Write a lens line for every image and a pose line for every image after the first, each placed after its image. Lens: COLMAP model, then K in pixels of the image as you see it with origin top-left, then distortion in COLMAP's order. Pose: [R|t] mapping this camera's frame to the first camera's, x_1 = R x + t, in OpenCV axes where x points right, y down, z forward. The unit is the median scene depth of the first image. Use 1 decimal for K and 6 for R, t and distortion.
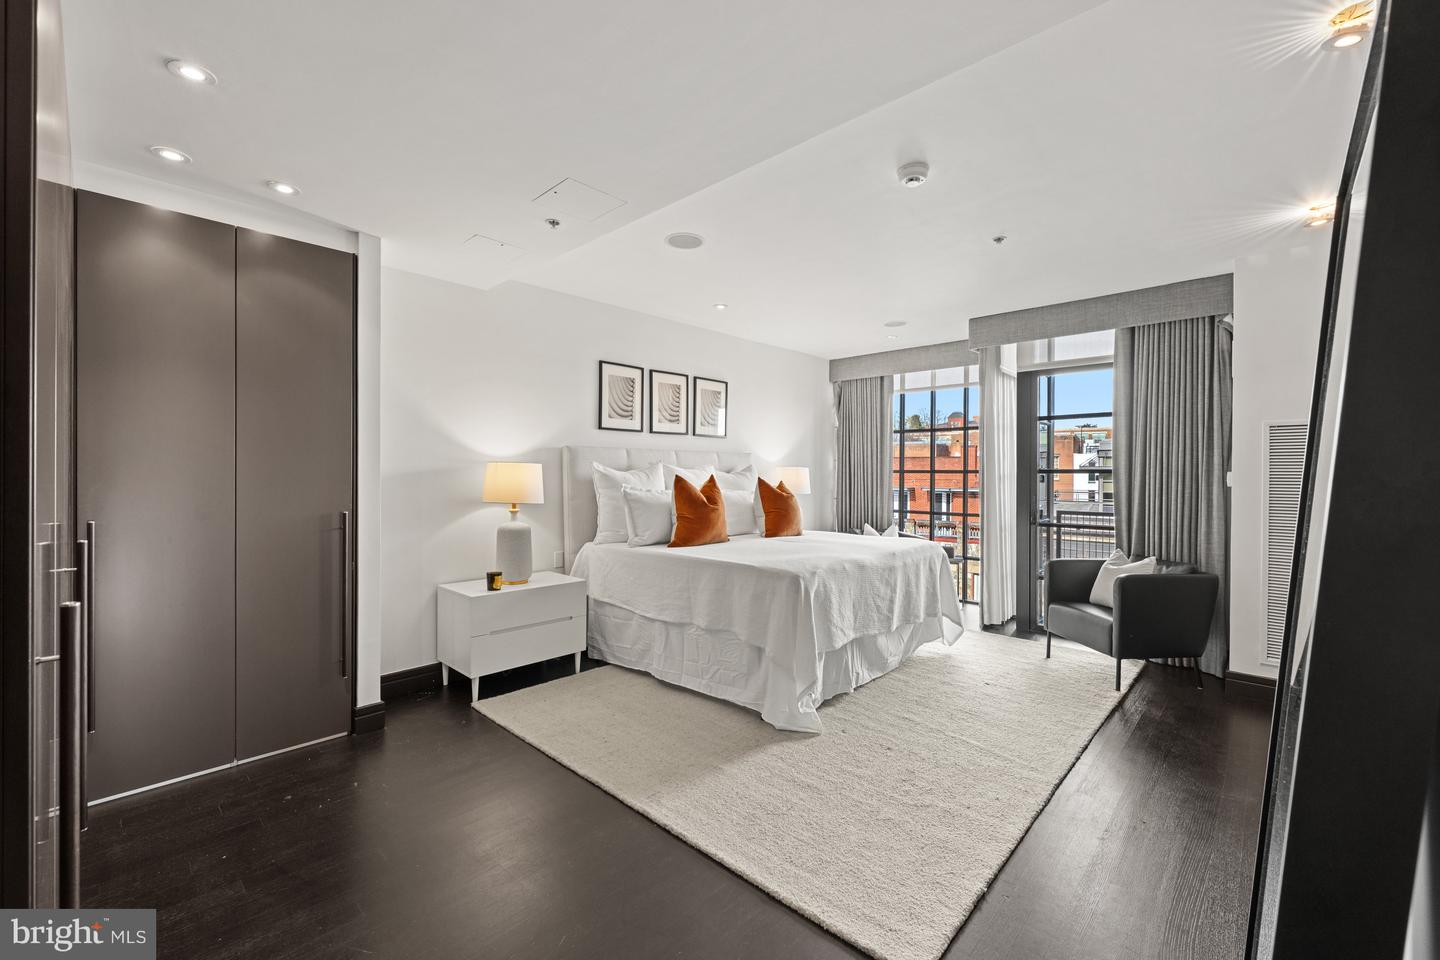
lens RADIAL K [[589.0, 0, 720.0], [0, 589.0, 480.0], [0, 0, 1]] dist [-0.000666, 0.000191]
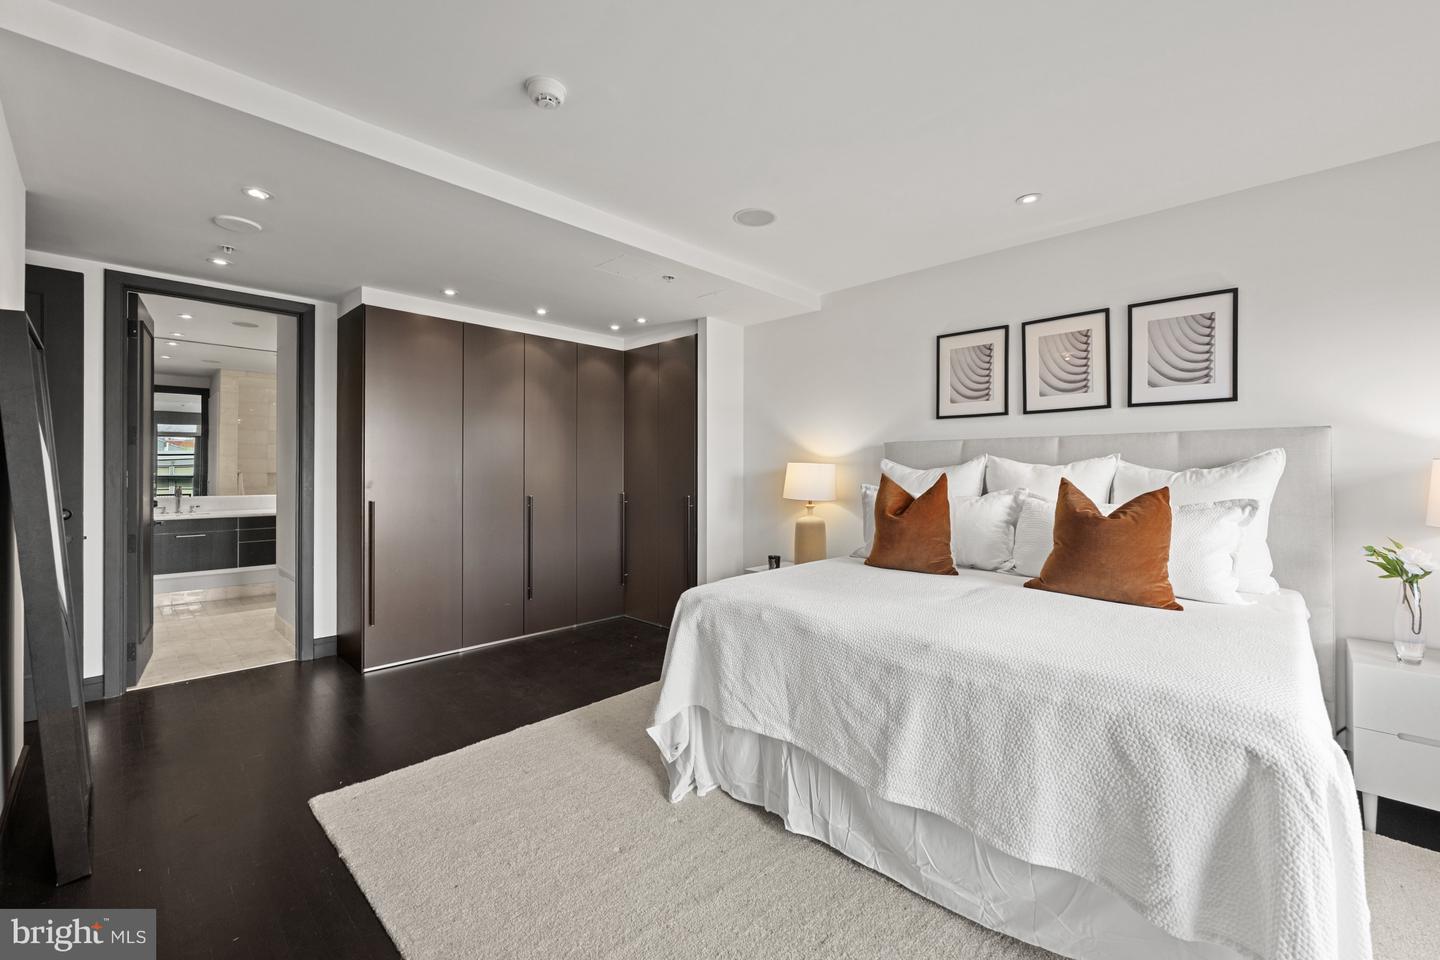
lens RADIAL K [[589.0, 0, 720.0], [0, 589.0, 480.0], [0, 0, 1]] dist [-0.000666, 0.000191]
pose [[-0.012104, 0.010164, -0.999875, 0.660416], [-0.012312, 0.999871, 0.010313, -0.005260], [0.999851, 0.012435, -0.011977, 0.739947]]
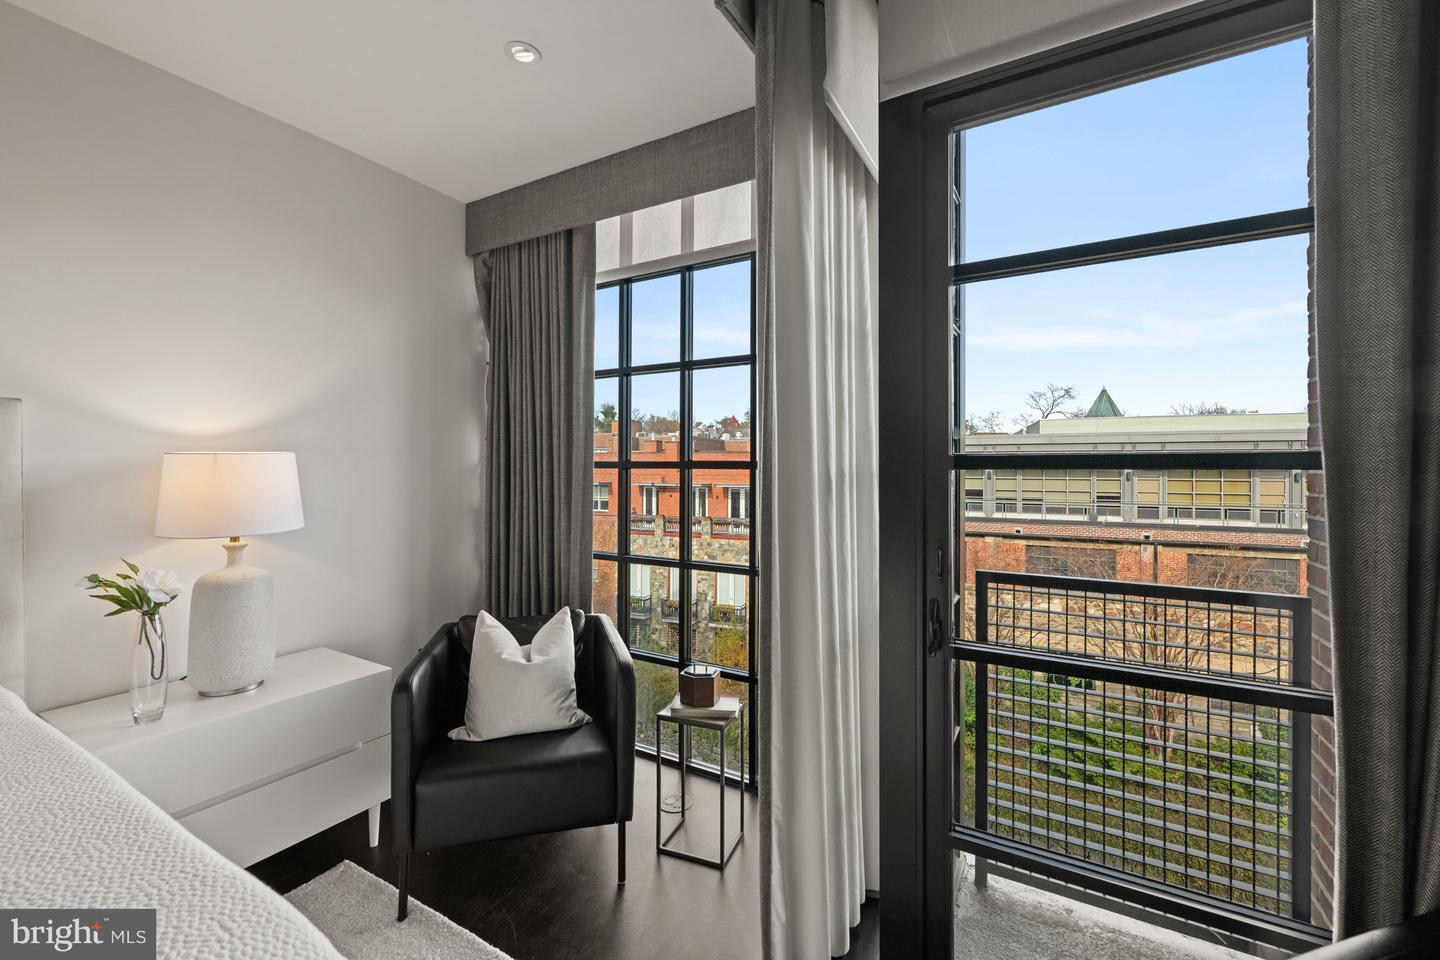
lens RADIAL K [[589.0, 0, 720.0], [0, 589.0, 480.0], [0, 0, 1]] dist [-0.000666, 0.000191]
pose [[0.973578, -0.004786, 0.228304, 0.424925], [0.003362, 0.999972, 0.006624, -0.008897], [-0.228329, -0.005682, 0.973567, 0.865083]]
